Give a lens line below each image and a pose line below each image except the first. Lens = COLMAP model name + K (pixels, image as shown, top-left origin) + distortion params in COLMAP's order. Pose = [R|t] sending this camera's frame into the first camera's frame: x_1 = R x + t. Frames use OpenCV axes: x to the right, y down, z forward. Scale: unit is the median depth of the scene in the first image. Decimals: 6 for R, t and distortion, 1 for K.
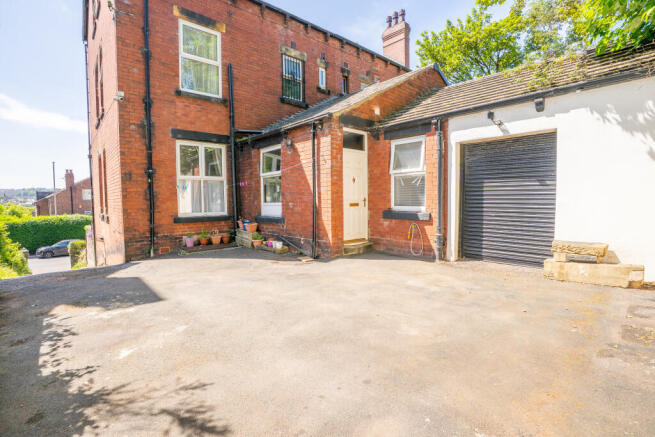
lens RADIAL K [[308.3, 0, 329.2], [0, 308.3, 217.1], [0, 0, 1]] dist [-0.064233, 0.020927]
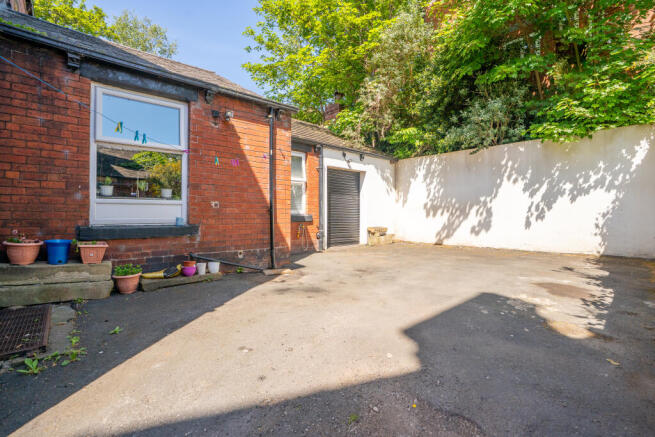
lens RADIAL K [[308.3, 0, 329.2], [0, 308.3, 217.1], [0, 0, 1]] dist [-0.064233, 0.020927]
pose [[-0.005074, 0.007286, 0.999961, -1.027566], [0.055062, 0.998458, -0.006996, 0.007463], [-0.998470, 0.055024, -0.005467, 1.005966]]
